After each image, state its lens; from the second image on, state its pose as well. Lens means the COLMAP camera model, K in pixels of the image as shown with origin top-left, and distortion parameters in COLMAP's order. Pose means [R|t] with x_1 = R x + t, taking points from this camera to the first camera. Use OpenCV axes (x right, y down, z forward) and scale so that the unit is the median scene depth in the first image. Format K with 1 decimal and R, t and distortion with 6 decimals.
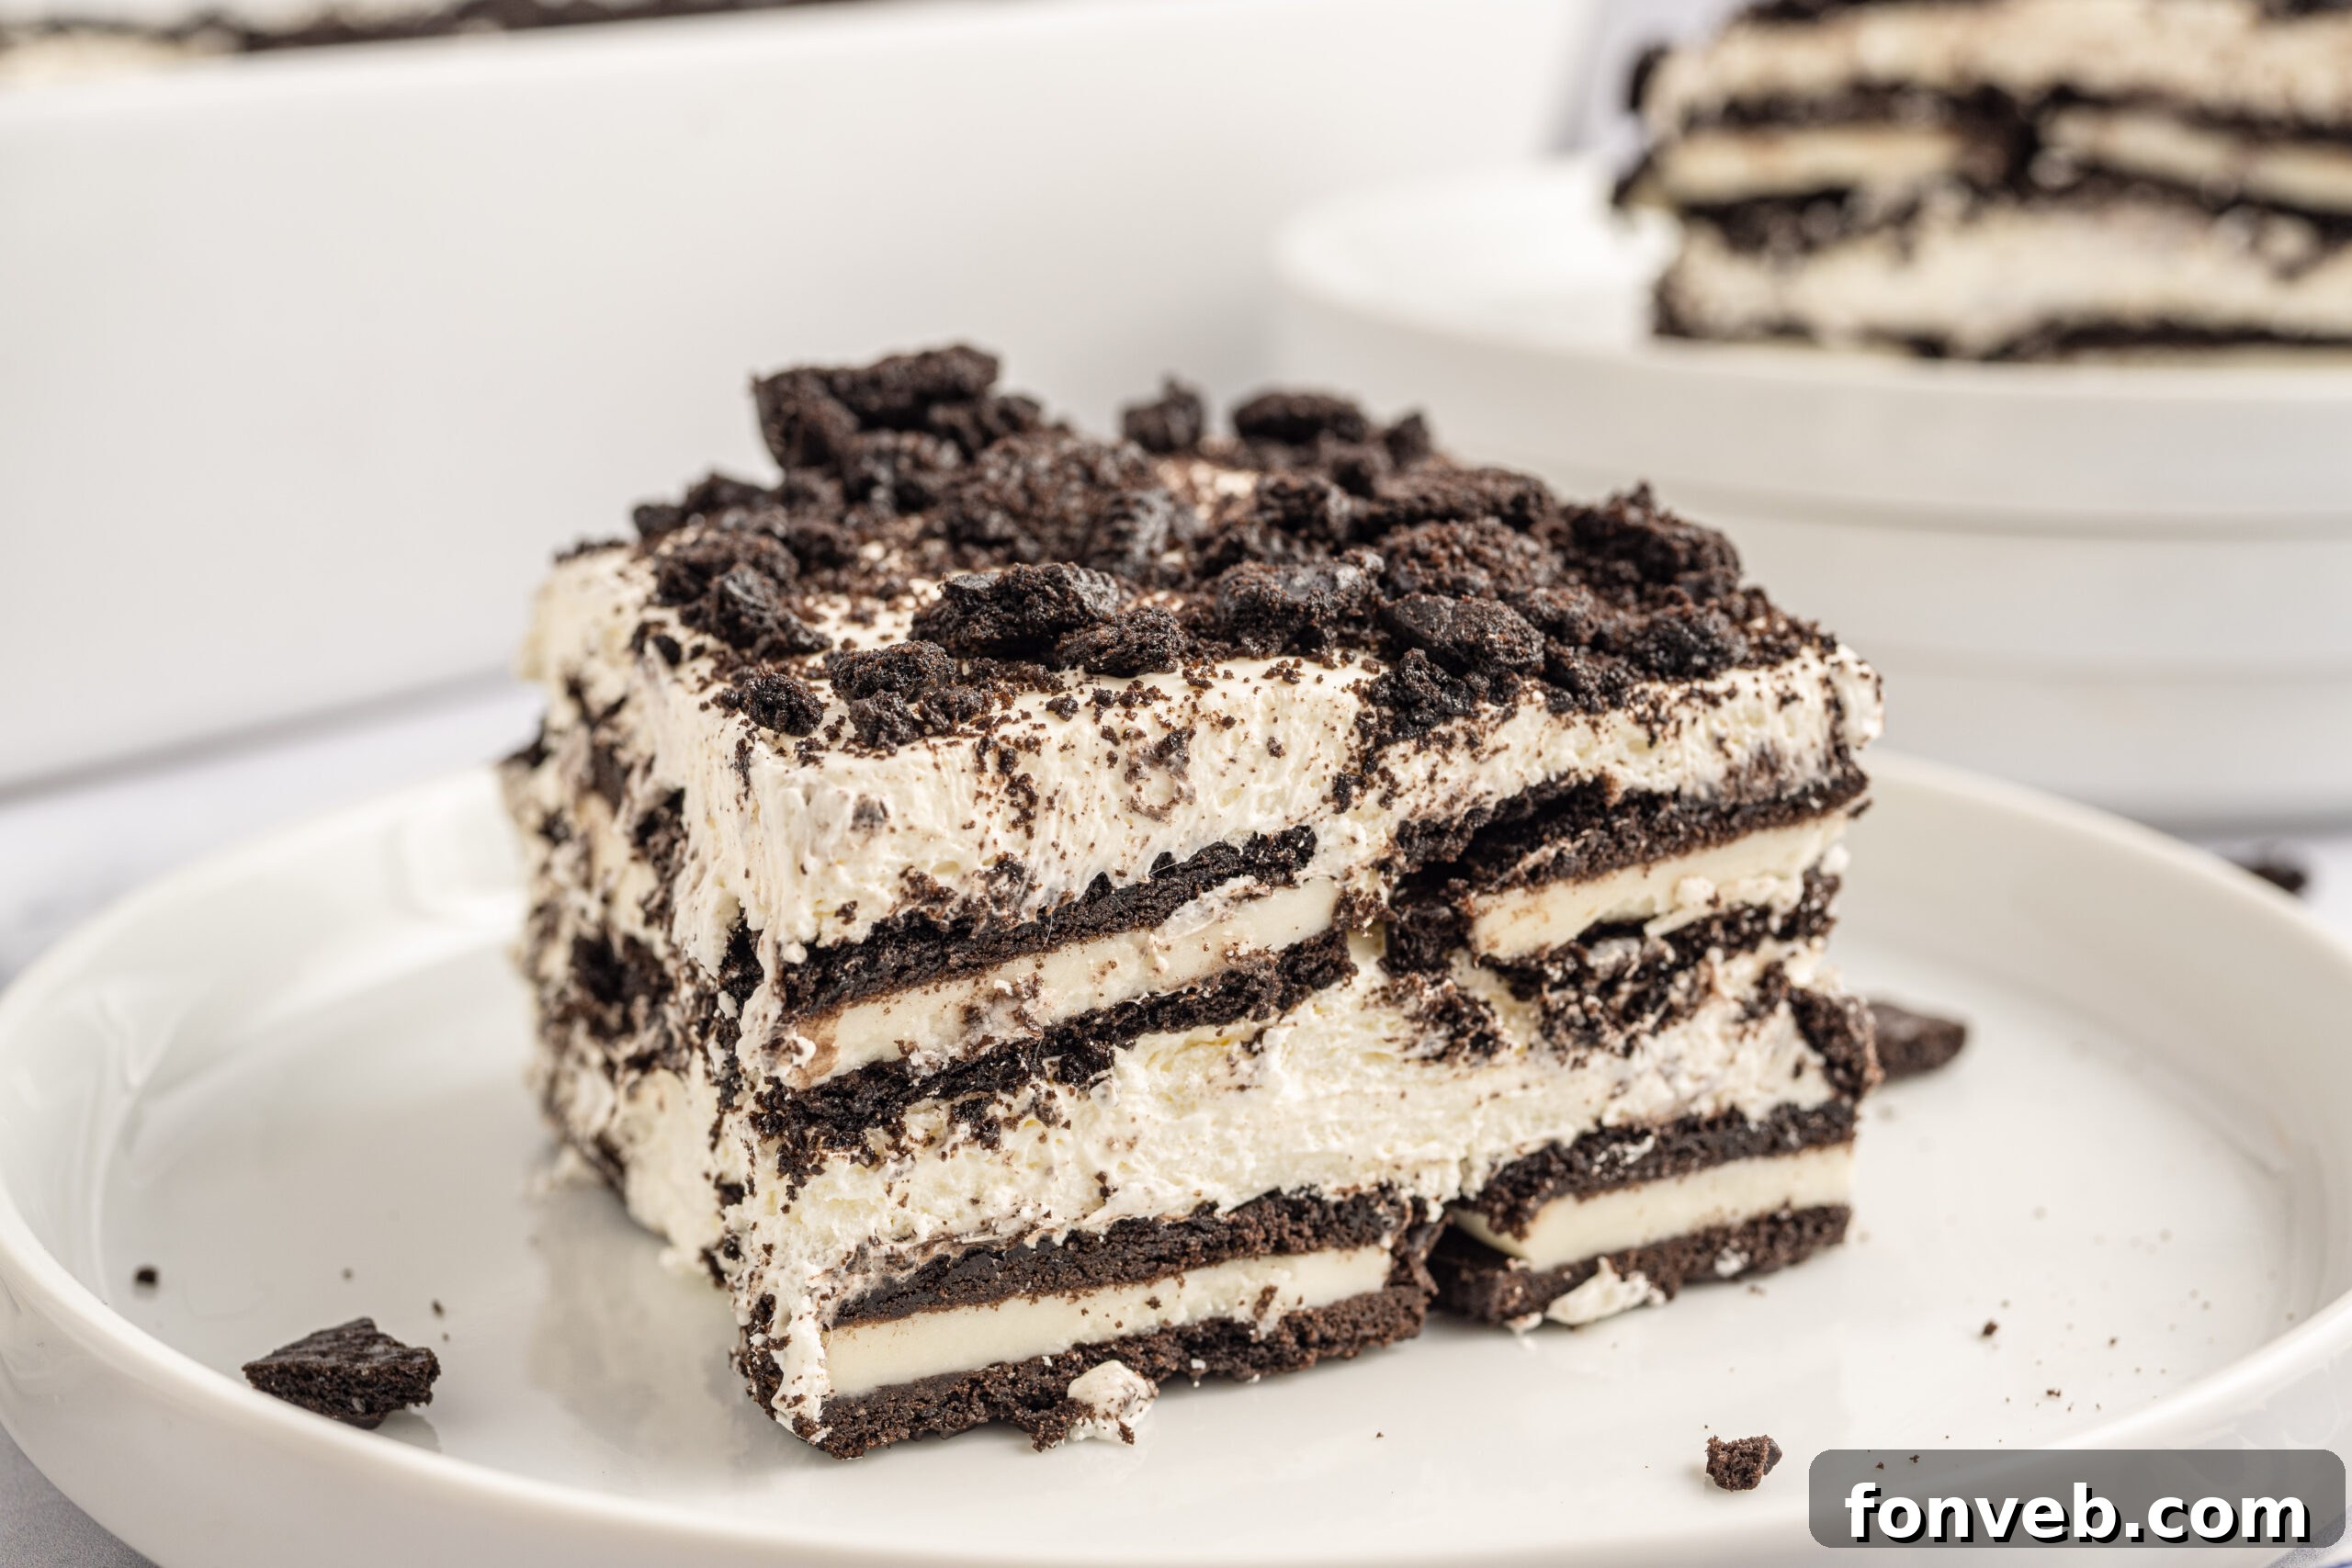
lens RADIAL K [[4206.2, 0, 1158.0], [0, 4206.2, 840.8], [0, 0, 1]] dist [-0.021769, 0.112647]
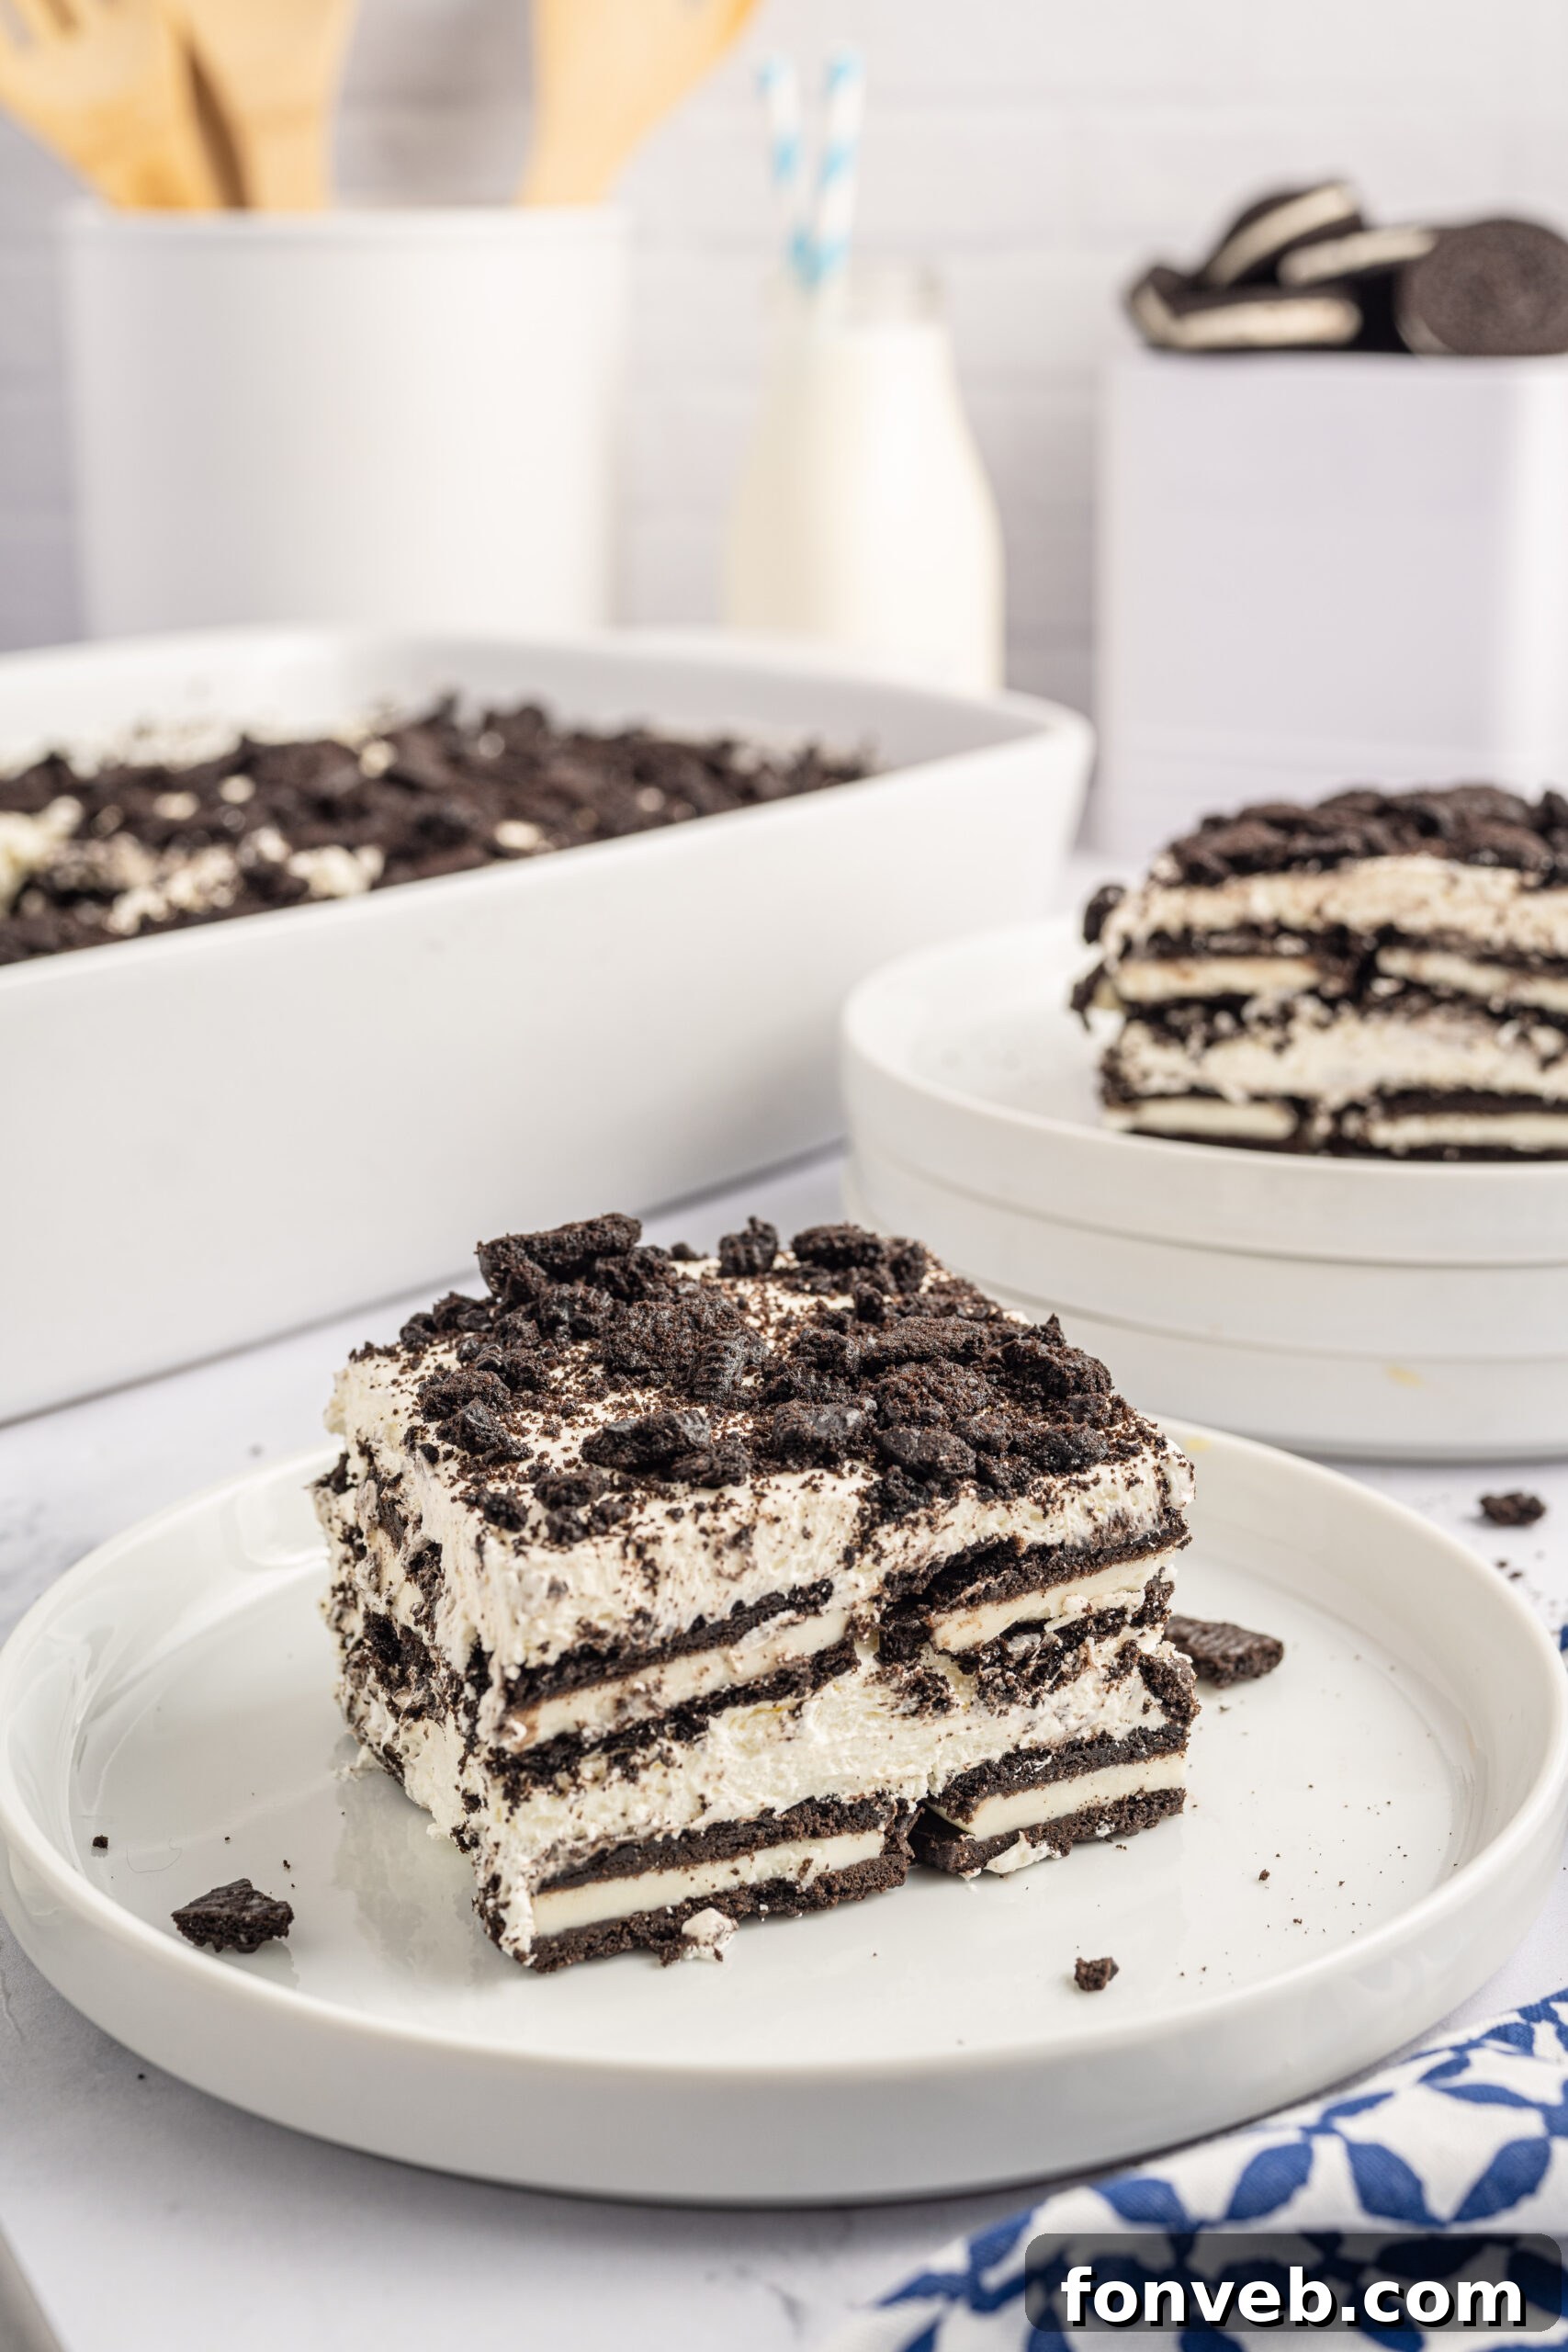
lens RADIAL K [[3718.6, 0, 784.0], [0, 3718.6, 1176.0], [0, 0, 1]] dist [-0.026186, 0.061281]
pose [[0.999954, -0.006685, -0.006806, 0.029230], [0.006678, 0.999977, -0.000999, -0.155811], [0.006813, 0.000954, 0.999976, -0.426618]]
